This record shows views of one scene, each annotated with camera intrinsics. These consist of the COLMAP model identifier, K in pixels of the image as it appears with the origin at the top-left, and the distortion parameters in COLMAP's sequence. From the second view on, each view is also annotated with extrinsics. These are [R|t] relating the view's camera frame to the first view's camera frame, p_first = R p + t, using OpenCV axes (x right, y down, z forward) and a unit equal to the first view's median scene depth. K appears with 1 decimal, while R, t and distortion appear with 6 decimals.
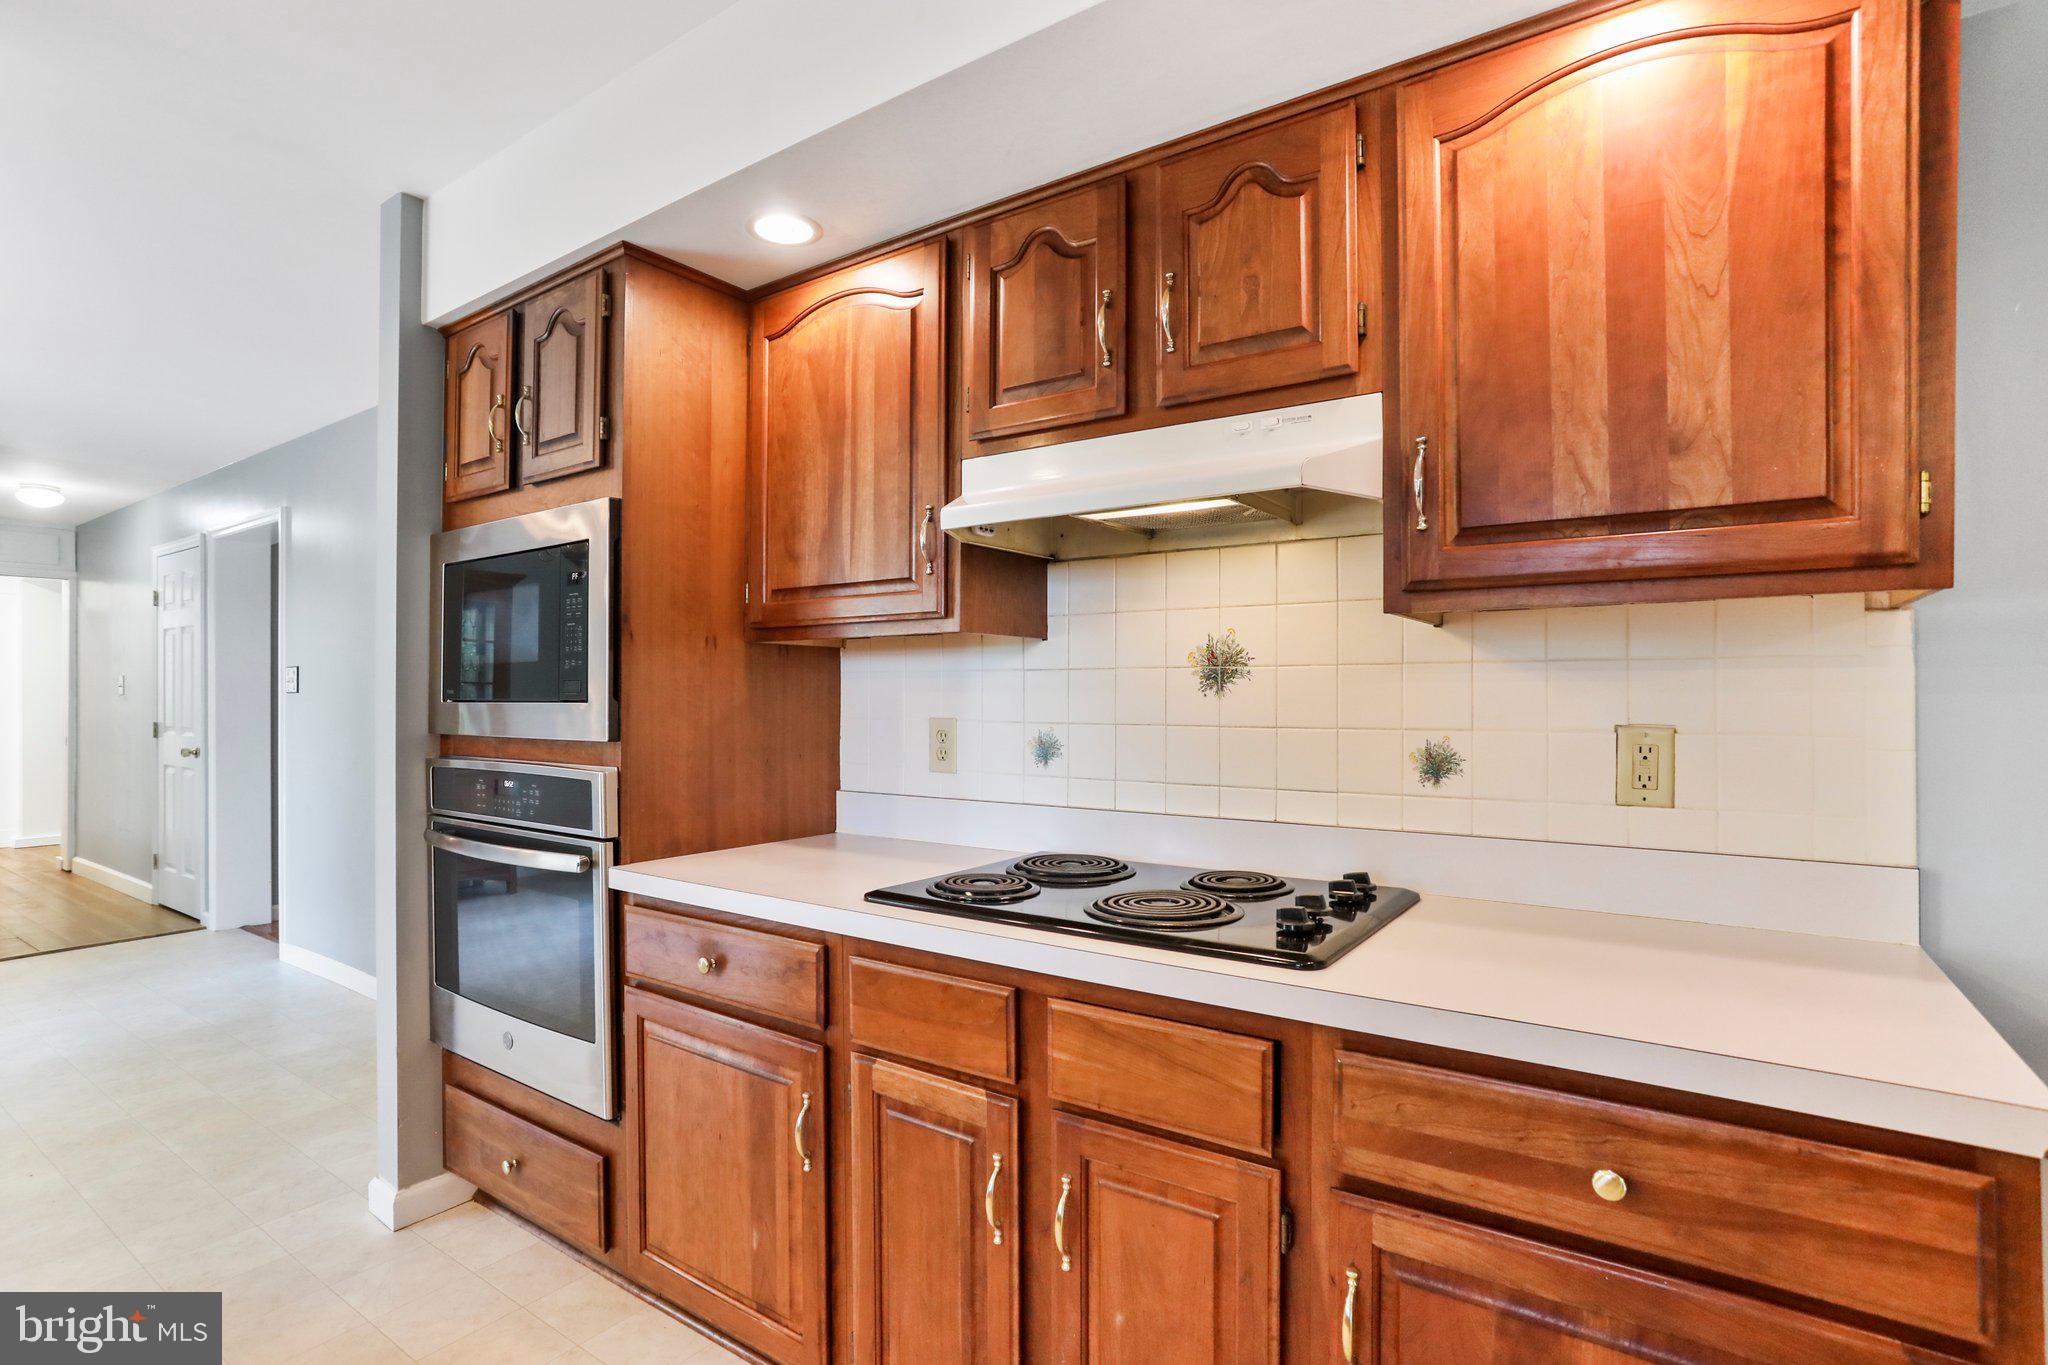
lens RADIAL K [[993.3, 0, 1010.8], [0, 993.3, 685.6], [0, 0, 1]] dist [-0.060901, 0.031439]
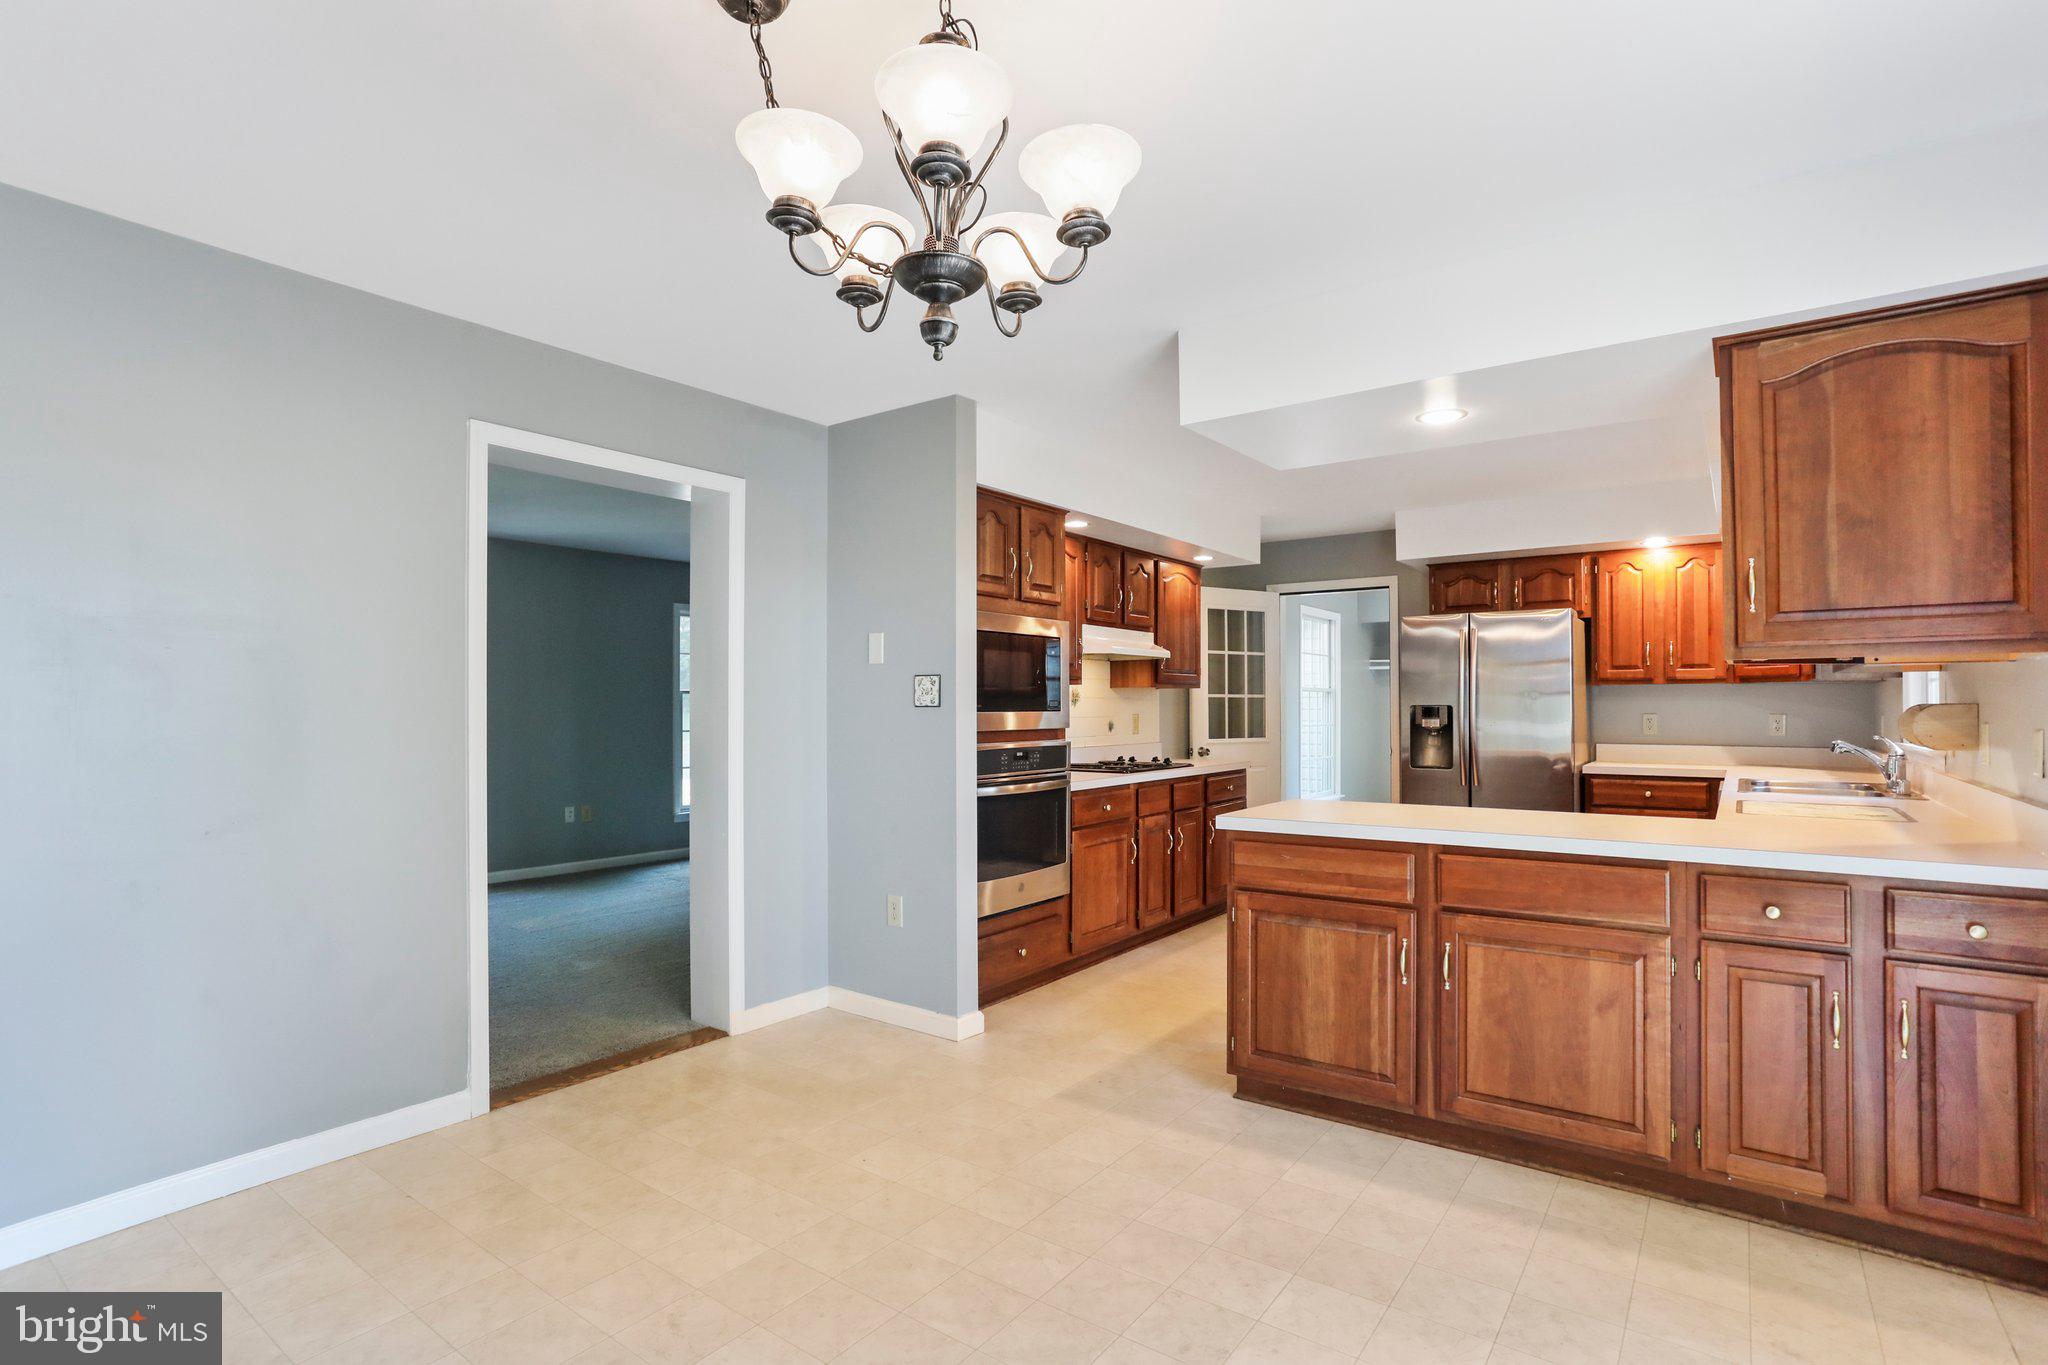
lens RADIAL K [[993.3, 0, 1010.8], [0, 993.3, 685.6], [0, 0, 1]] dist [-0.060901, 0.031439]
pose [[0.035012, 0.020754, 0.999171, -3.711042], [-0.009819, 0.999743, -0.020422, 0.009870], [-0.999339, -0.009096, 0.035207, 1.428850]]
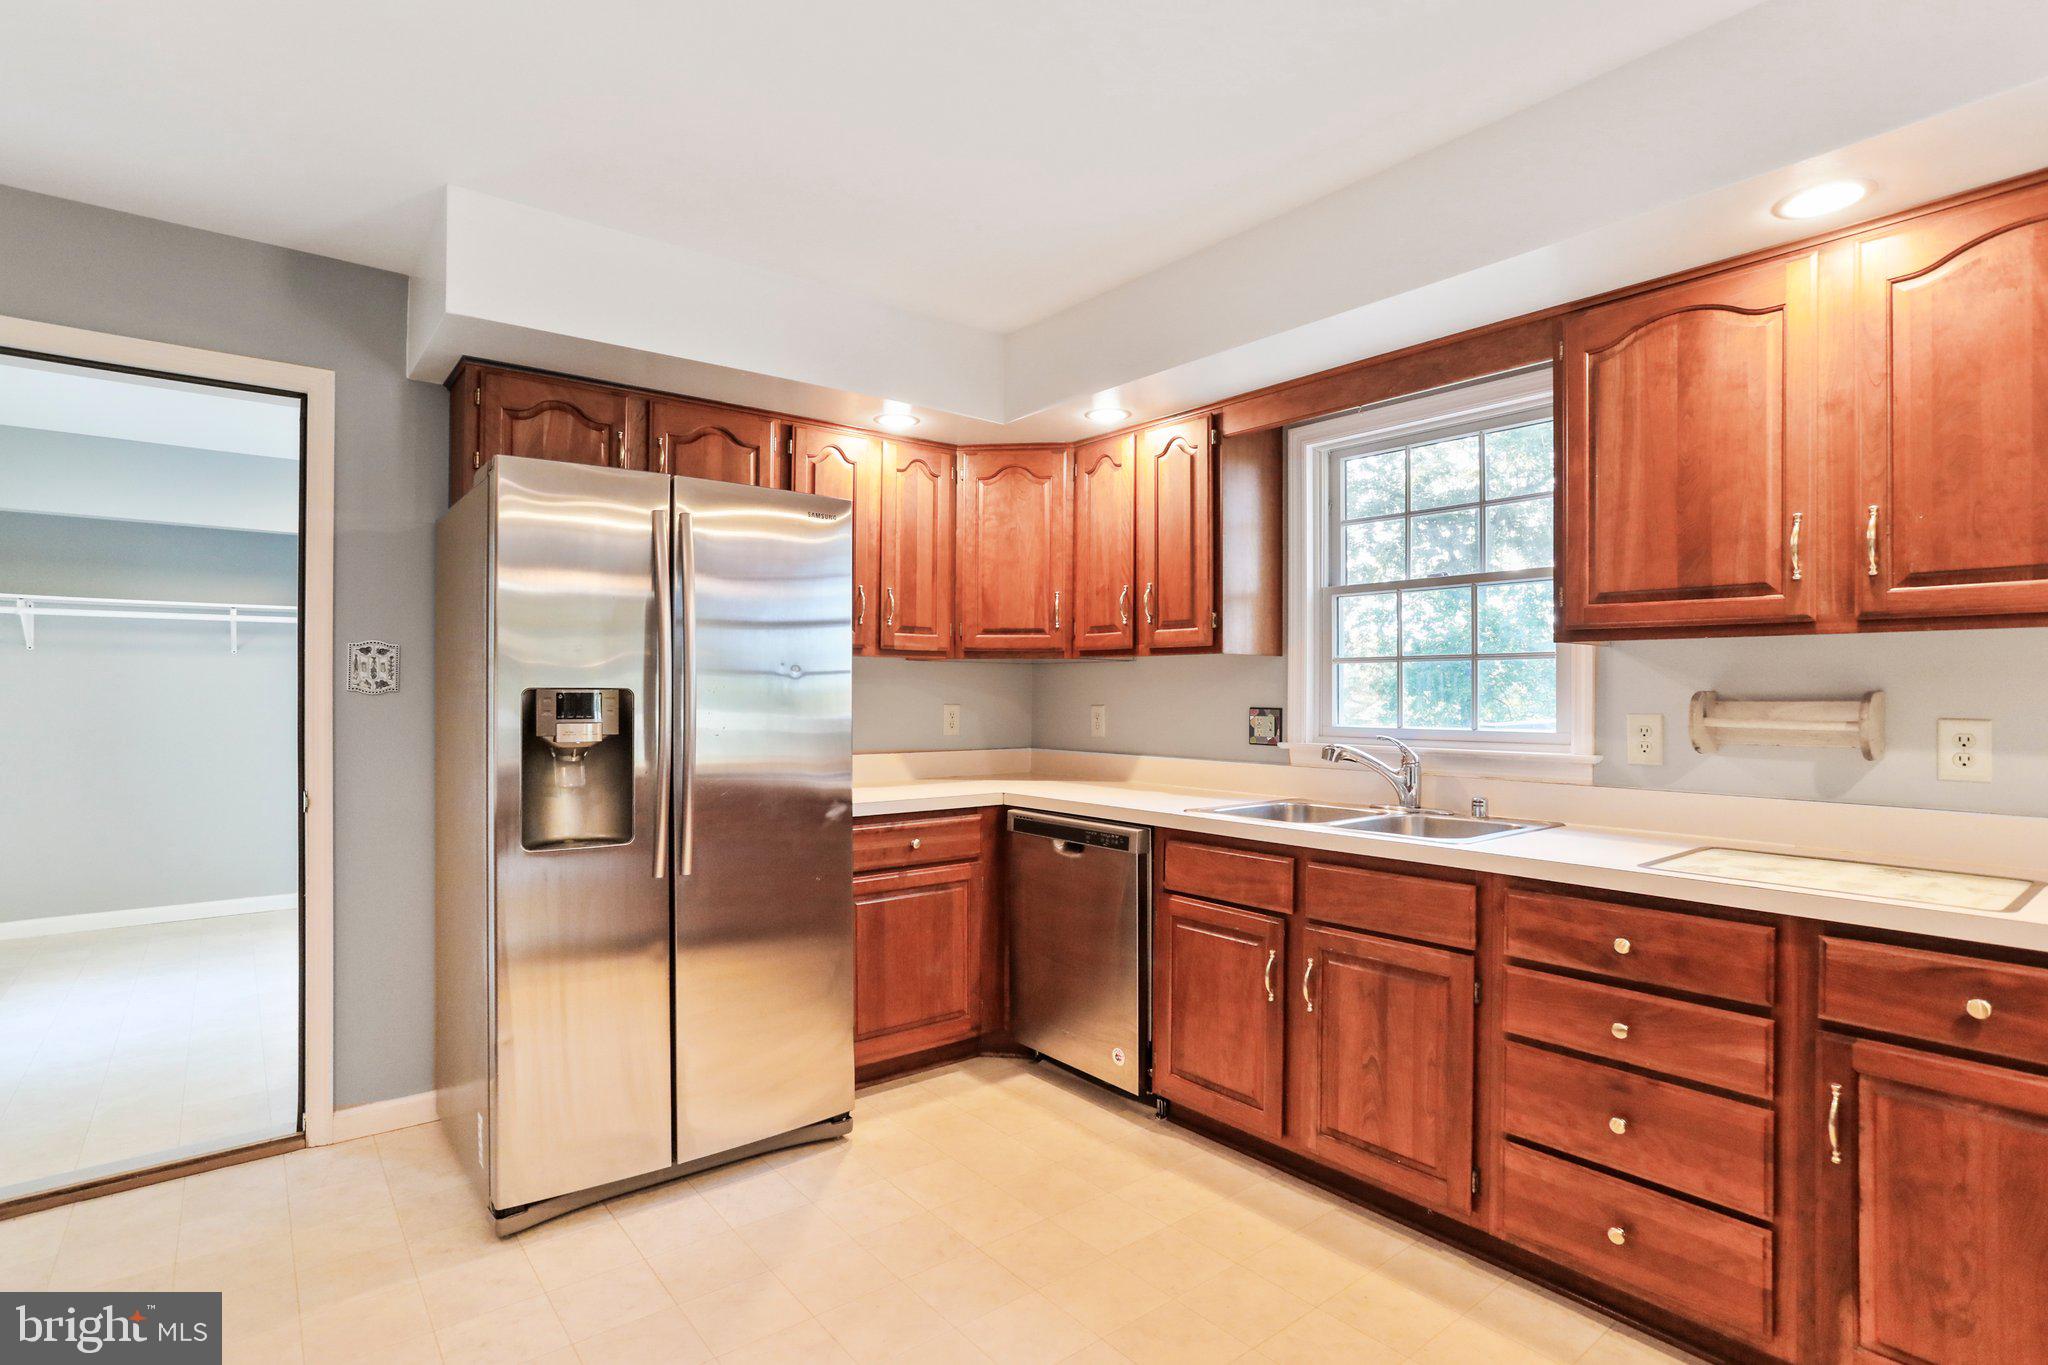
lens RADIAL K [[993.3, 0, 1010.8], [0, 993.3, 685.6], [0, 0, 1]] dist [-0.060901, 0.031439]
pose [[-0.957213, -0.002107, 0.289376, -0.785212], [-0.007609, 0.999811, -0.017890, 0.010499], [-0.289284, -0.019326, -0.957048, 1.184889]]
